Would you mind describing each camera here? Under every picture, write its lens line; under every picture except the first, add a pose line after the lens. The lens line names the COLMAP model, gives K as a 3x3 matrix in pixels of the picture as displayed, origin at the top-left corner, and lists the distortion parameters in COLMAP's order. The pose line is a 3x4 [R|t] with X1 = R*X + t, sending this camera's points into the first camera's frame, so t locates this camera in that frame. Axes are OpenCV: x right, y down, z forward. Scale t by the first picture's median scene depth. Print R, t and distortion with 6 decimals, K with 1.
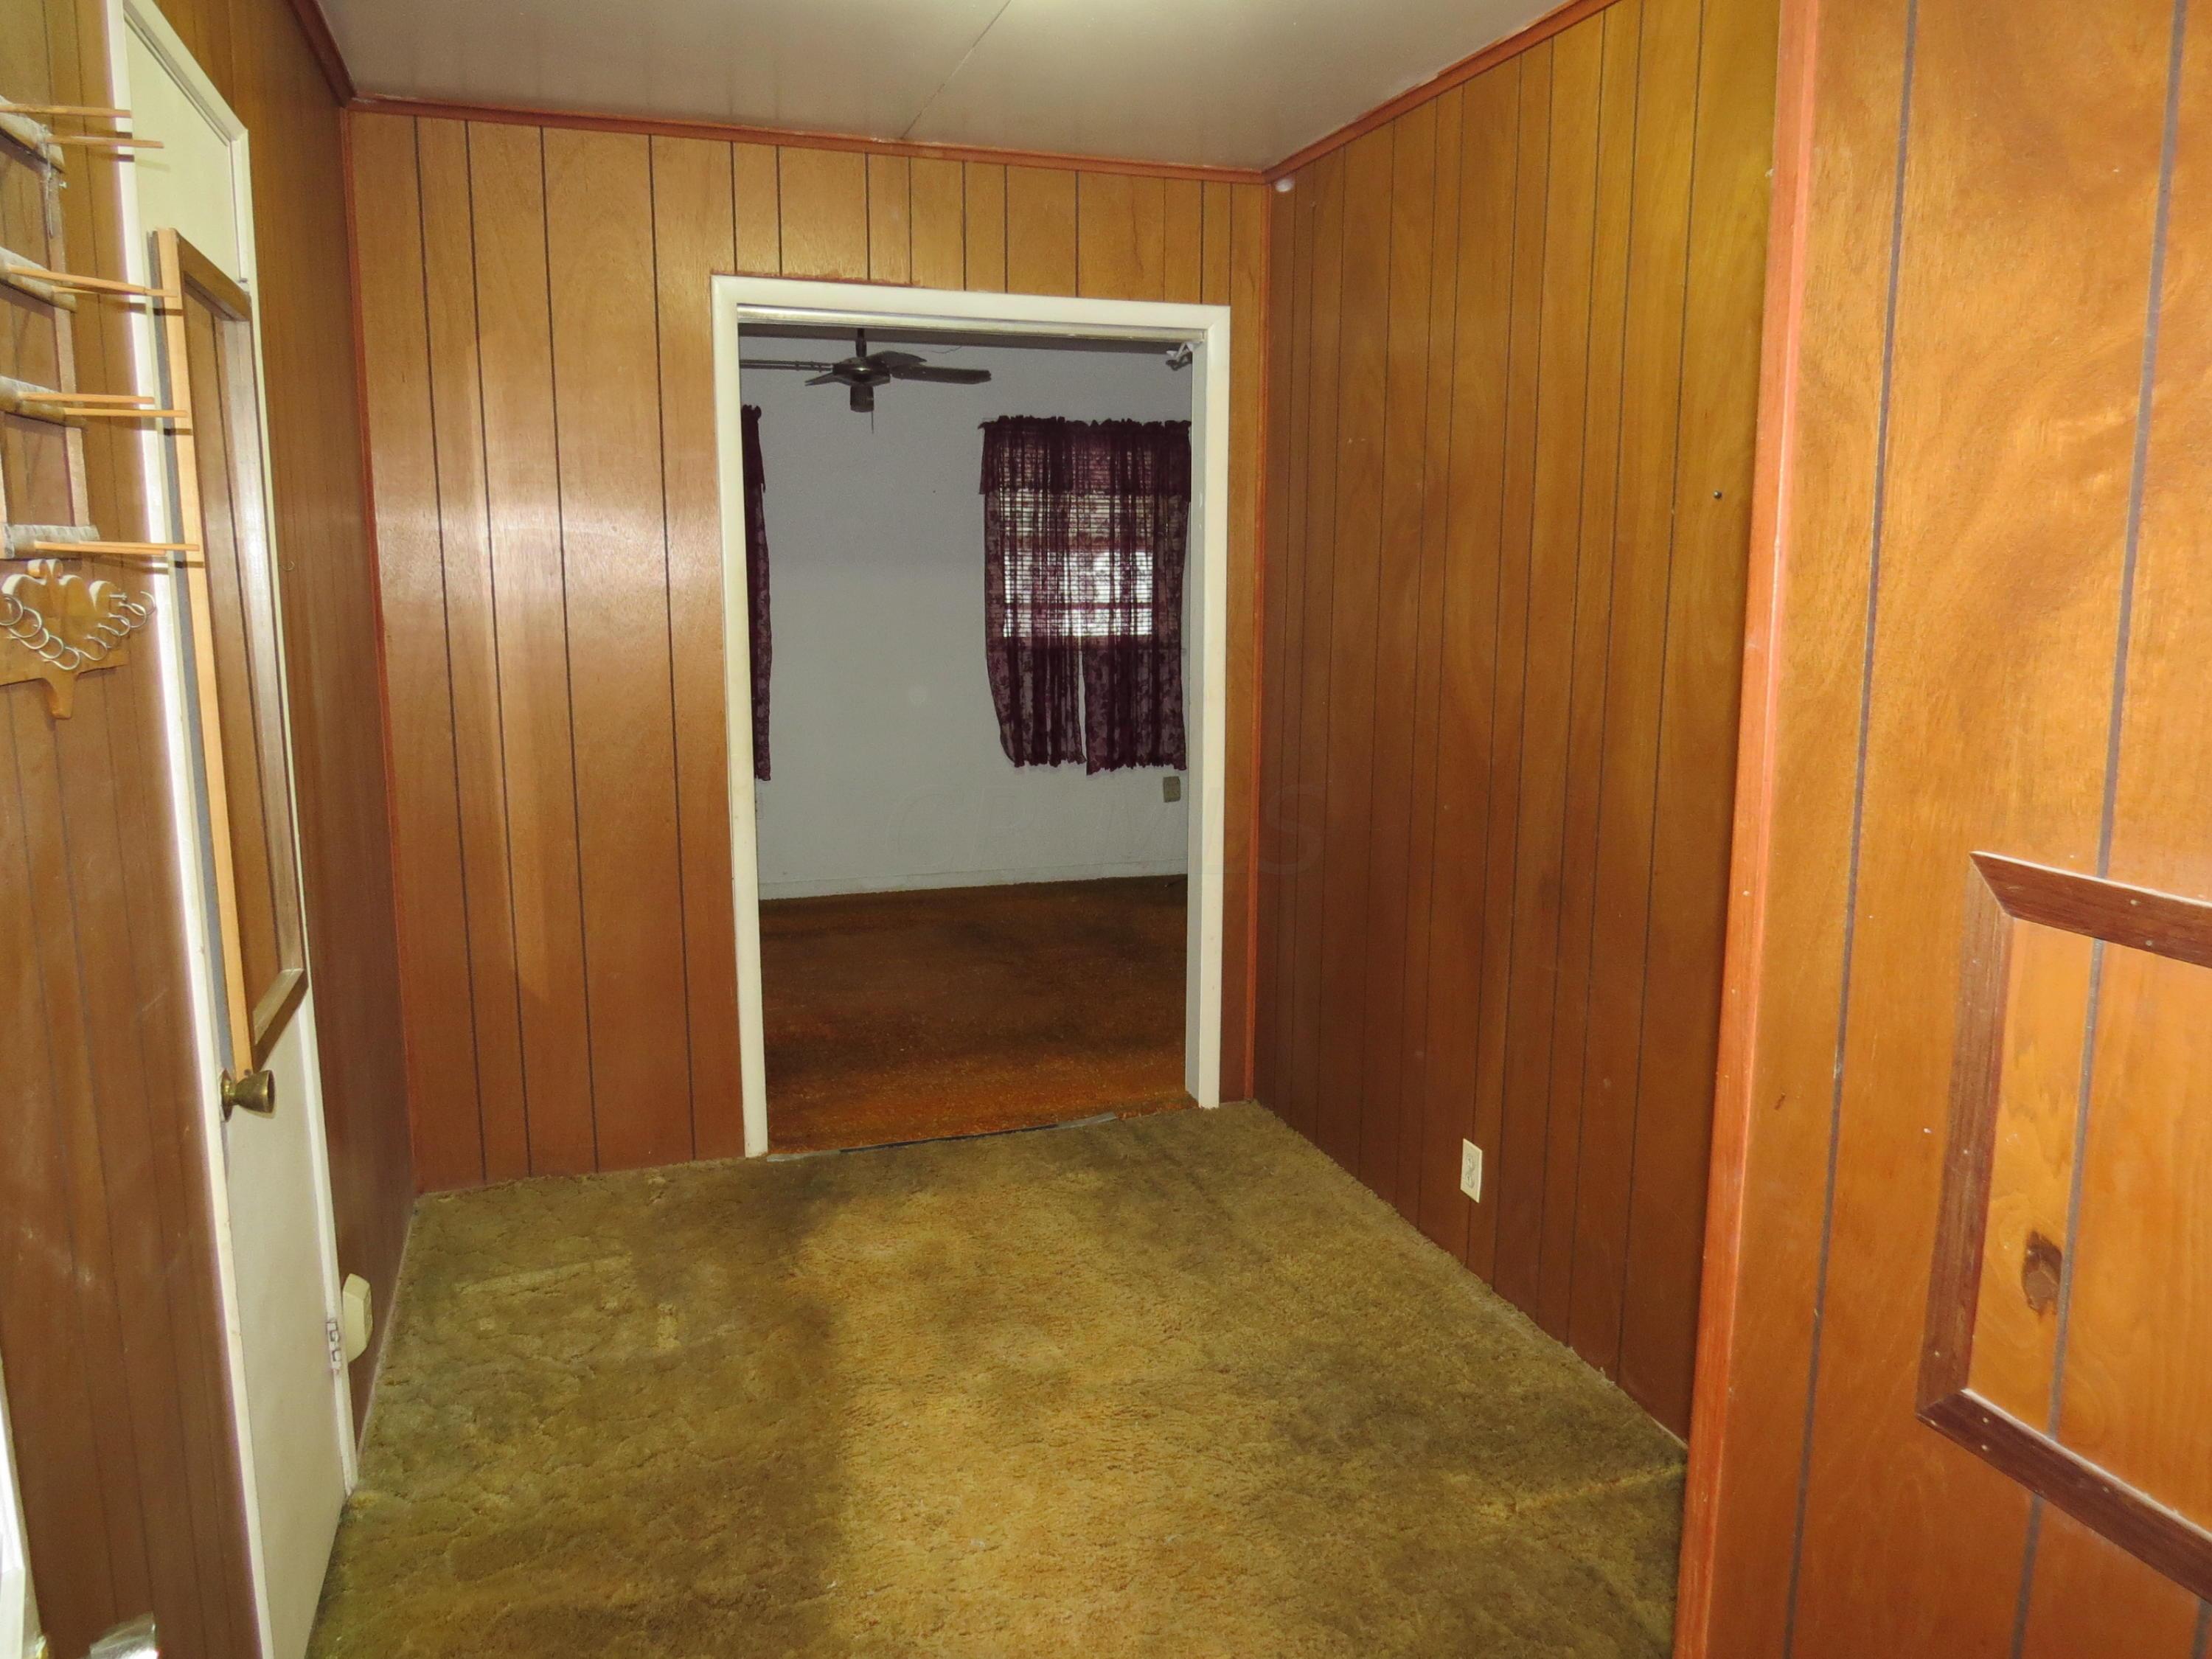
lens RADIAL K [[1565.7, 0, 1106.9], [0, 1565.7, 829.4], [0, 0, 1]] dist [-0.036614, 0.009677]
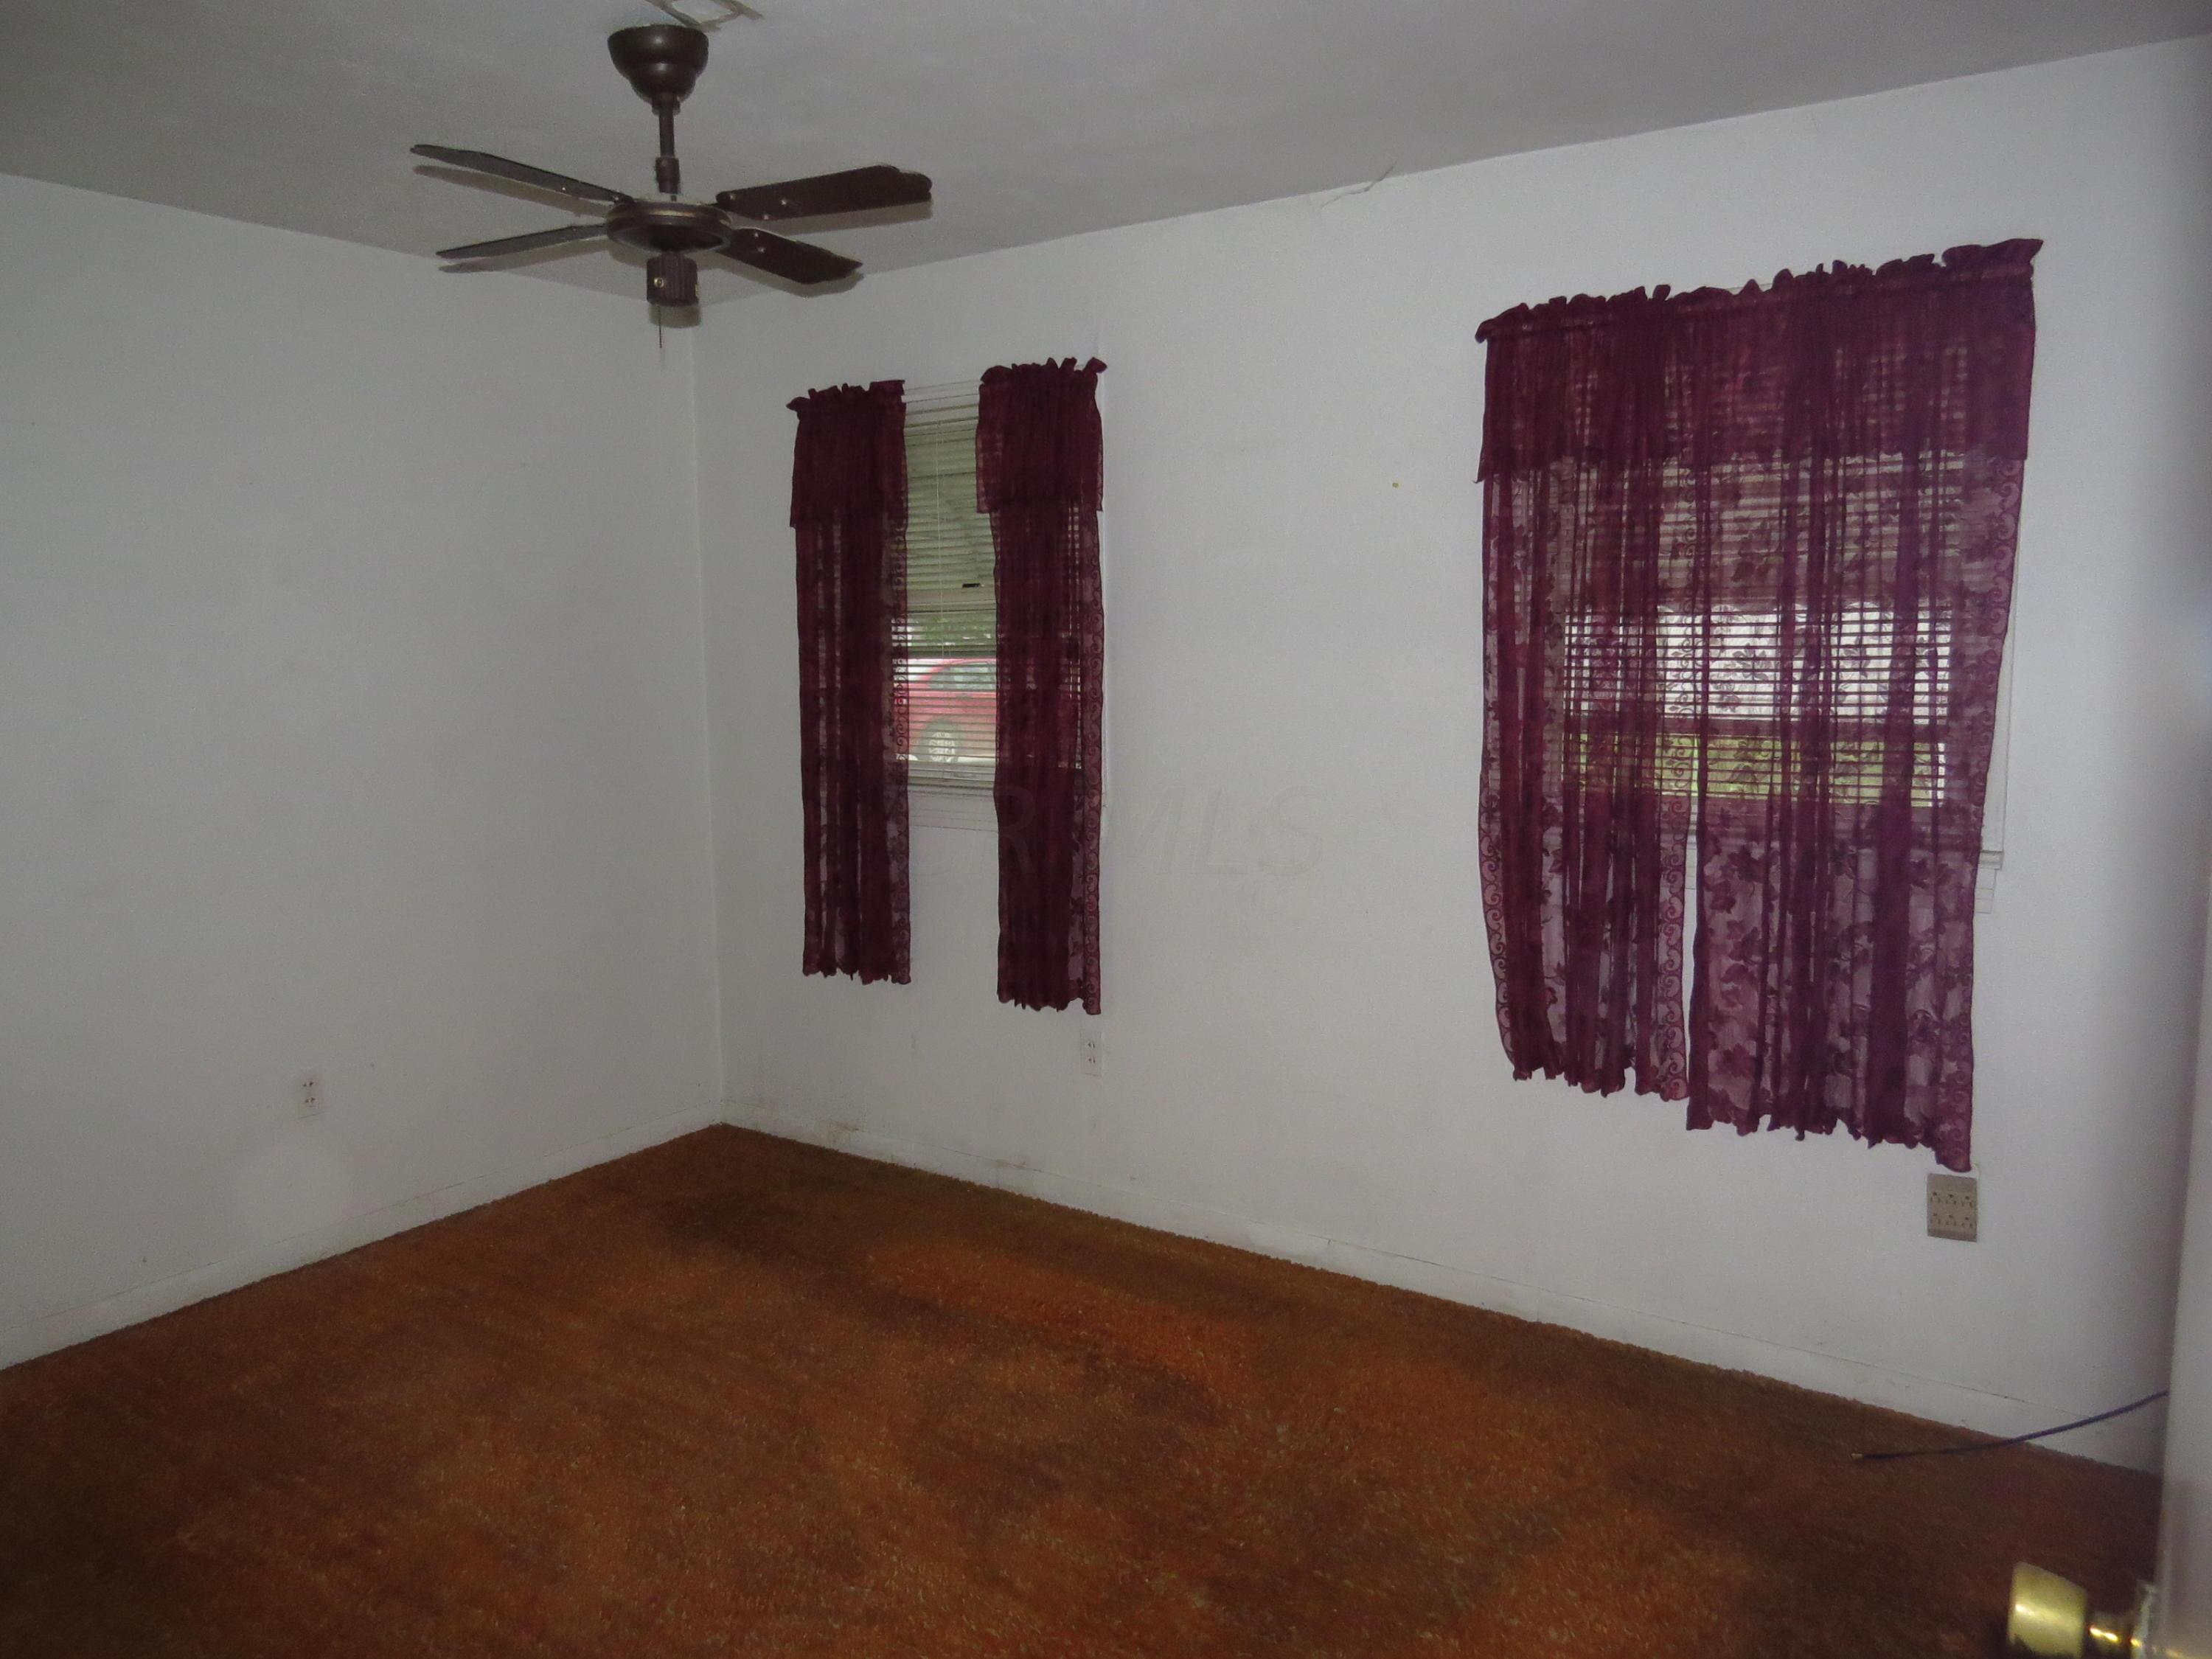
lens RADIAL K [[1565.7, 0, 1105.0], [0, 1565.7, 830.9], [0, 0, 1]] dist [-0.036614, 0.009677]
pose [[0.590793, 0.091987, -0.801563, 0.226231], [-0.129389, 0.991423, 0.018409, -0.103016], [0.796381, 0.092838, 0.597627, 0.624189]]
